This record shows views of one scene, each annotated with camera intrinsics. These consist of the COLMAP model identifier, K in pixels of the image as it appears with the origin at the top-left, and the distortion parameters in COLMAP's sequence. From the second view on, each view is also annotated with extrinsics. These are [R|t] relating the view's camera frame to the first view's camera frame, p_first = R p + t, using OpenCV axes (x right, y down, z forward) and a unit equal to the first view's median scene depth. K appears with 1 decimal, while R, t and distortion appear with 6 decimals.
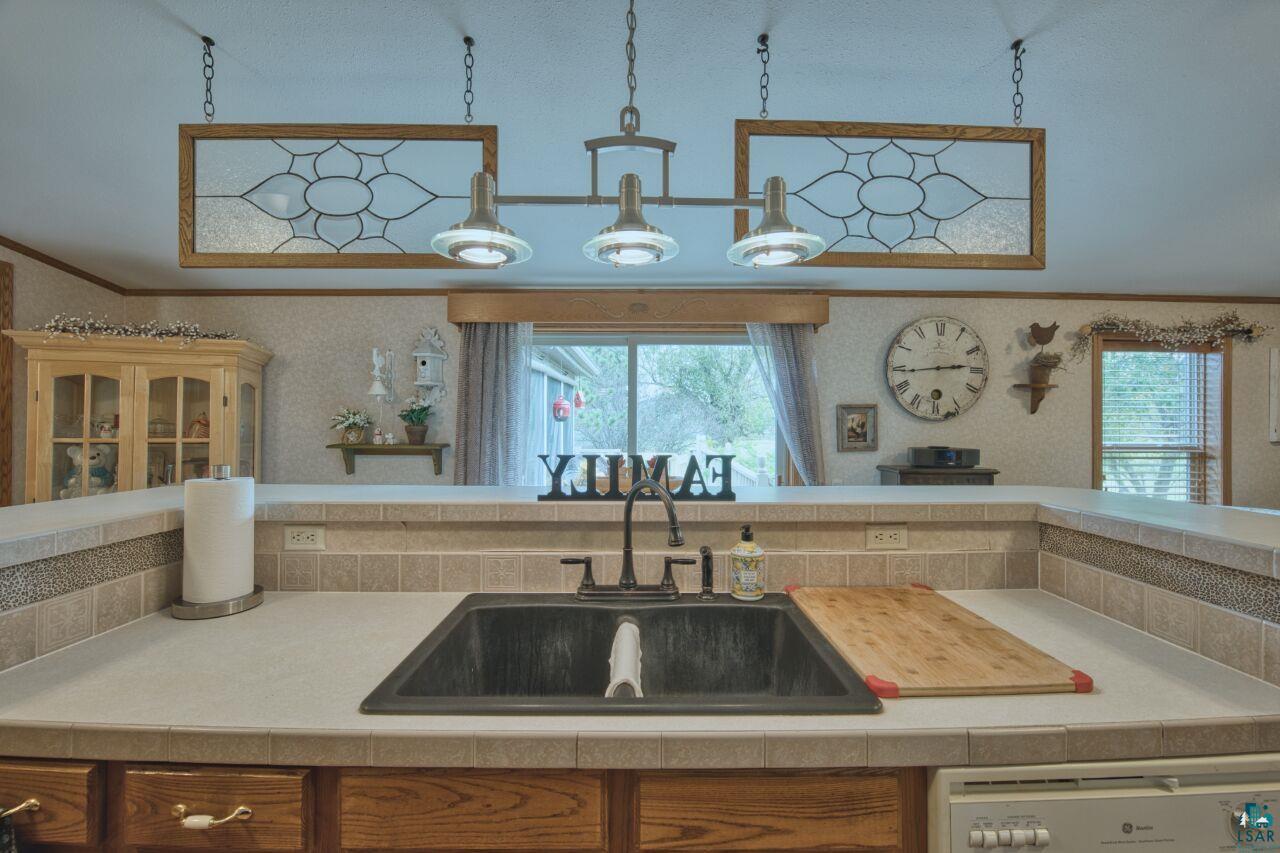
lens RADIAL K [[522.4, 0, 639.5], [0, 522.4, 427.5], [0, 0, 1]] dist [-0.017158, -0.001051]
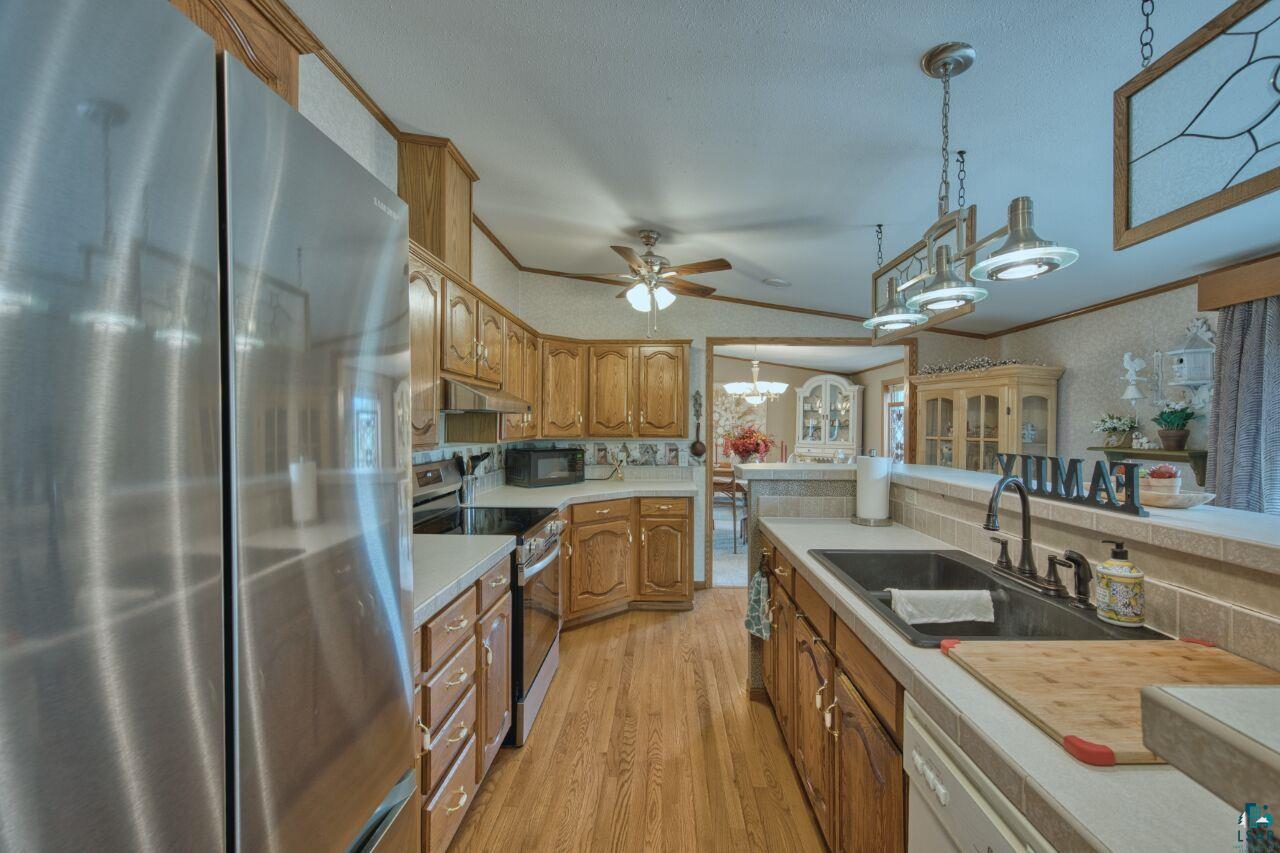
lens RADIAL K [[522.4, 0, 645.7], [0, 522.4, 422.6], [0, 0, 1]] dist [-0.017158, -0.001051]
pose [[-0.042960, -0.010171, -0.999025, 0.505031], [-0.008410, 0.999916, -0.009818, 0.000227], [0.999041, 0.007980, -0.043042, 0.103144]]
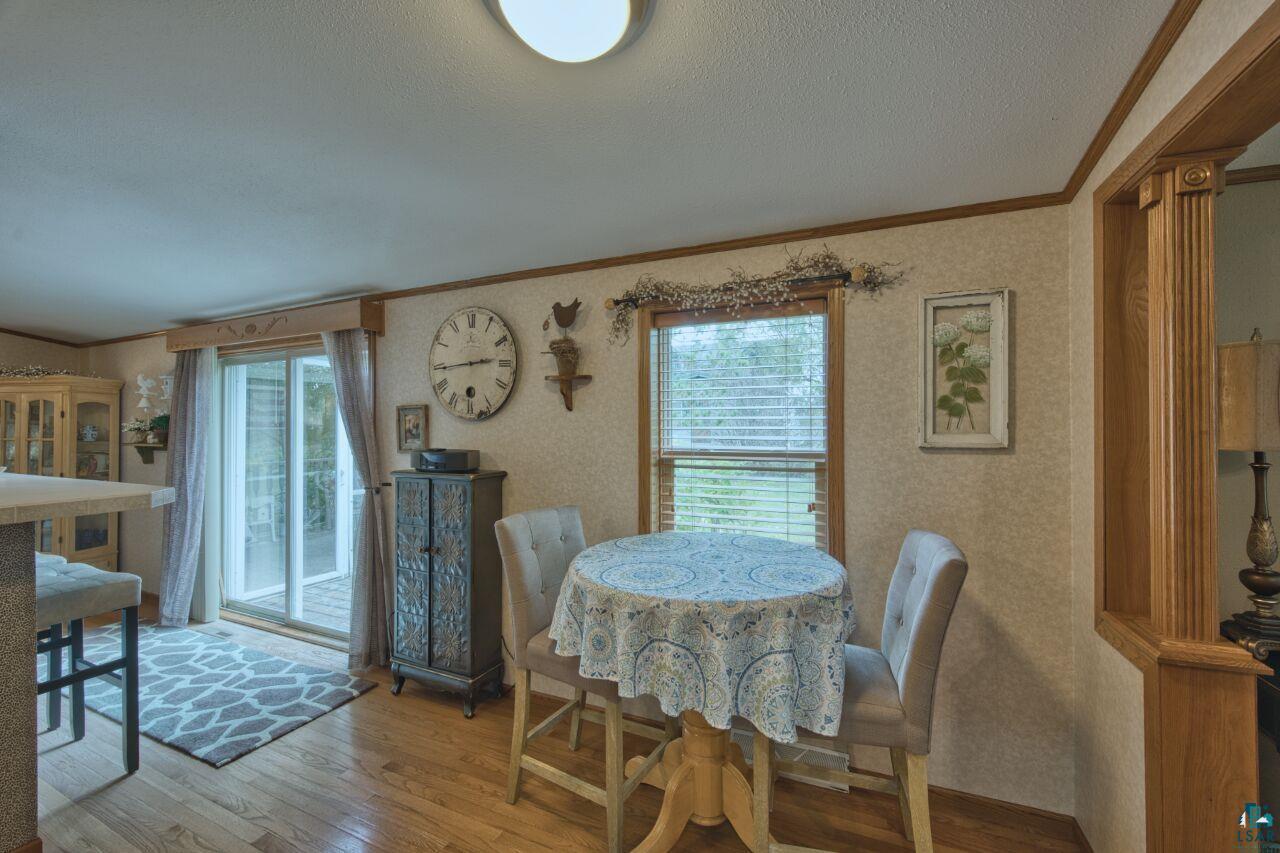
lens RADIAL K [[522.4, 0, 629.3], [0, 522.4, 425.3], [0, 0, 1]] dist [-0.017158, -0.001051]
pose [[0.906614, -0.008956, -0.421865, 1.221565], [0.004246, 0.999918, -0.012102, 0.007324], [0.421939, 0.009180, 0.906578, 0.283474]]
